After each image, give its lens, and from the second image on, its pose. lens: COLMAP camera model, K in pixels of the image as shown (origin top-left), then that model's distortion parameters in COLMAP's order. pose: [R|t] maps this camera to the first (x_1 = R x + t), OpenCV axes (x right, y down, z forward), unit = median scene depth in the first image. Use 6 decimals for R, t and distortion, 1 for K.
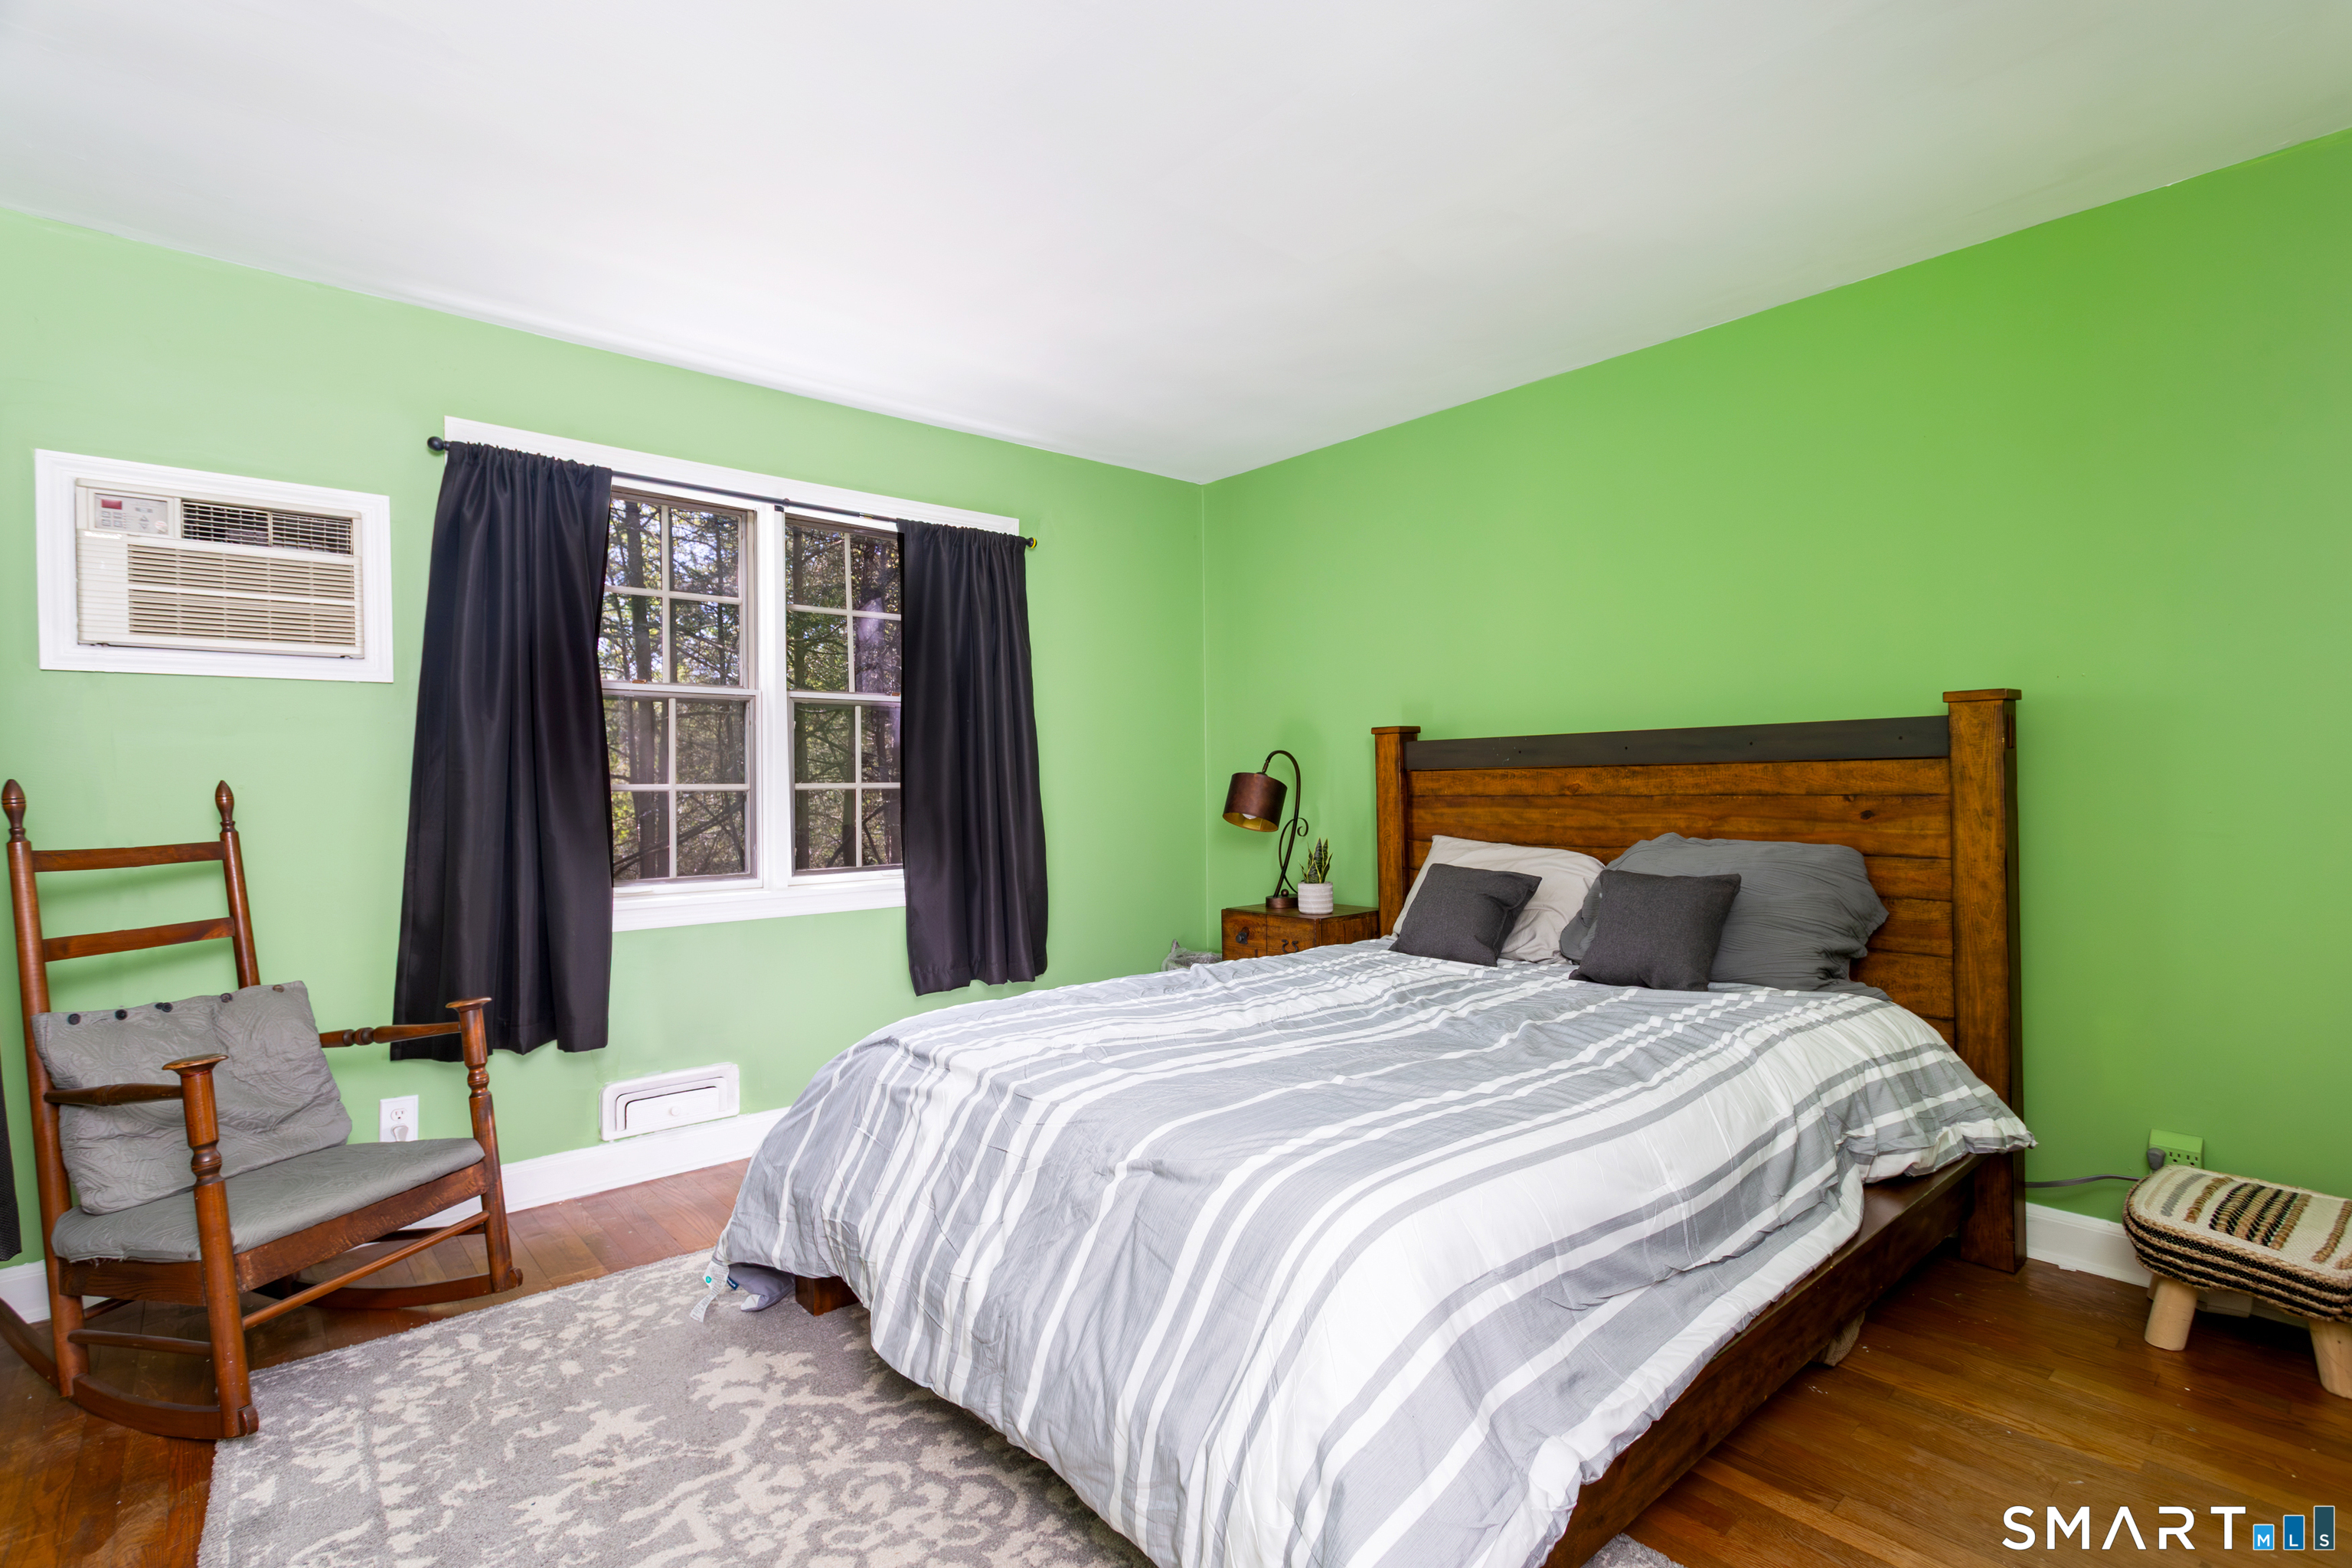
lens RADIAL K [[1110.1, 0, 1166.9], [0, 1110.1, 782.8], [0, 0, 1]] dist [0.000604, 0.000874]
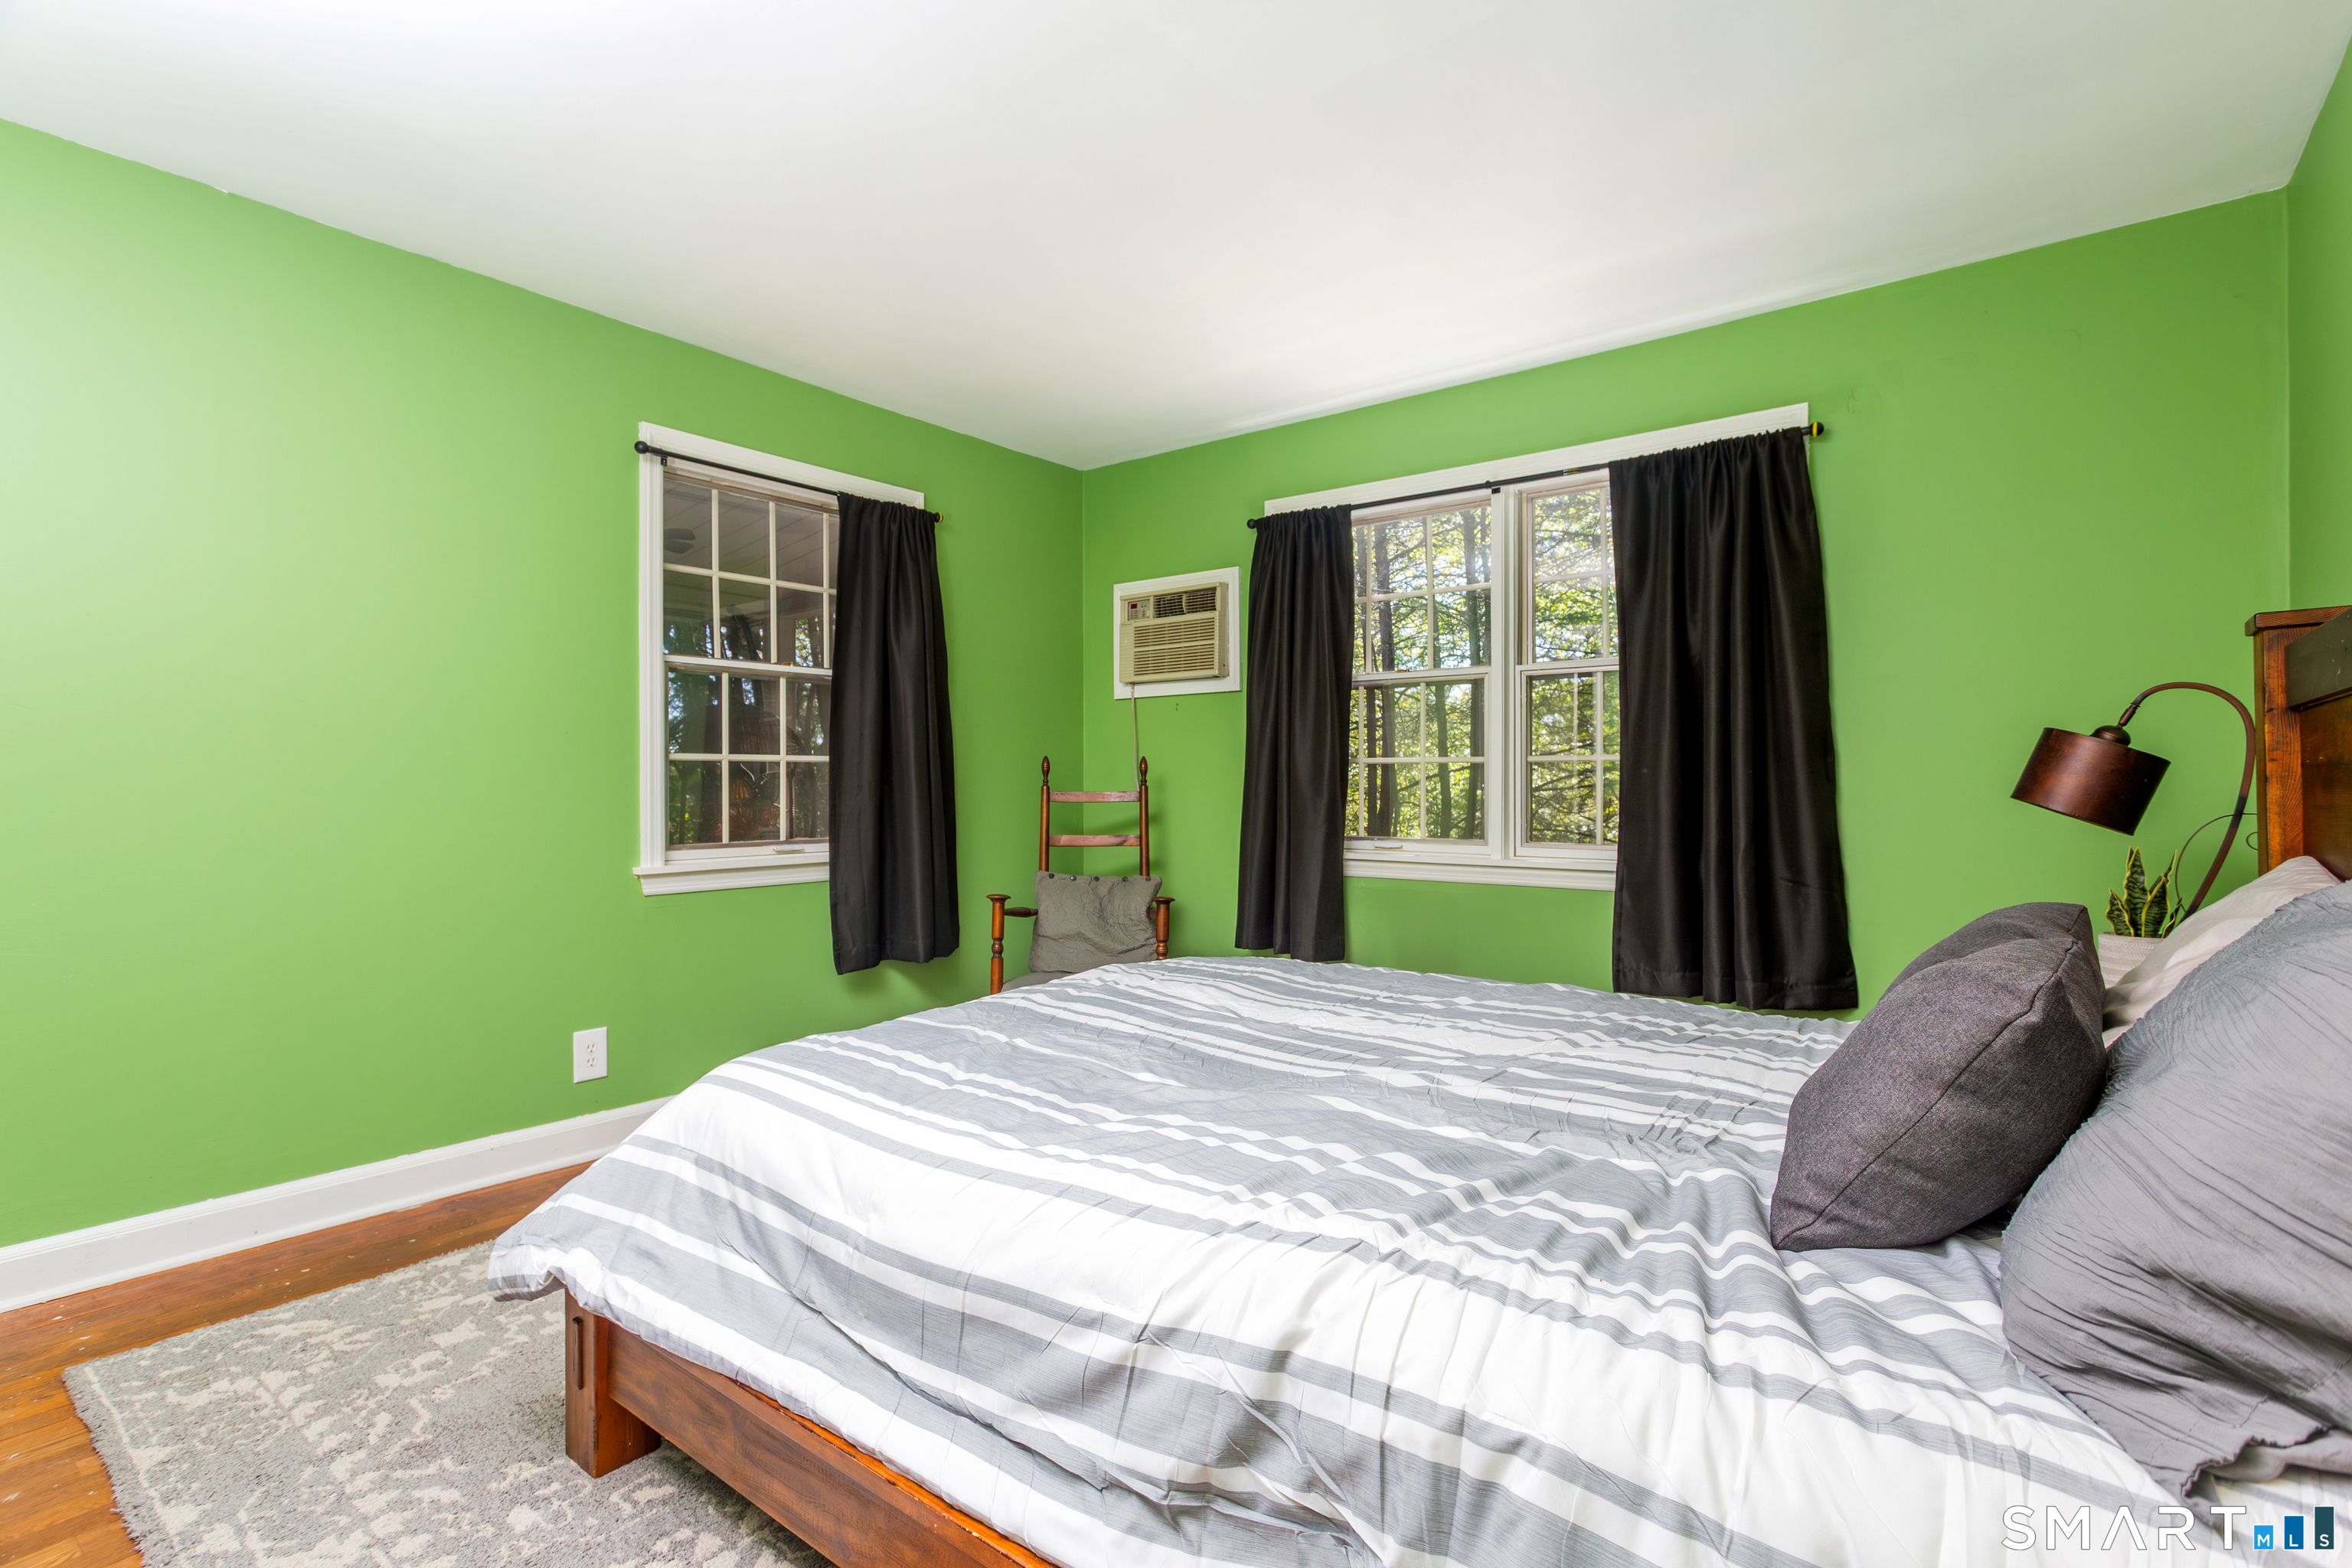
lens RADIAL K [[1110.1, 0, 1166.9], [0, 1110.1, 782.8], [0, 0, 1]] dist [0.000604, 0.000874]
pose [[0.187627, 0.011503, -0.982173, 0.782178], [-0.000274, 0.999932, 0.011658, 0.017558], [0.982240, -0.001918, 0.187618, 0.646622]]
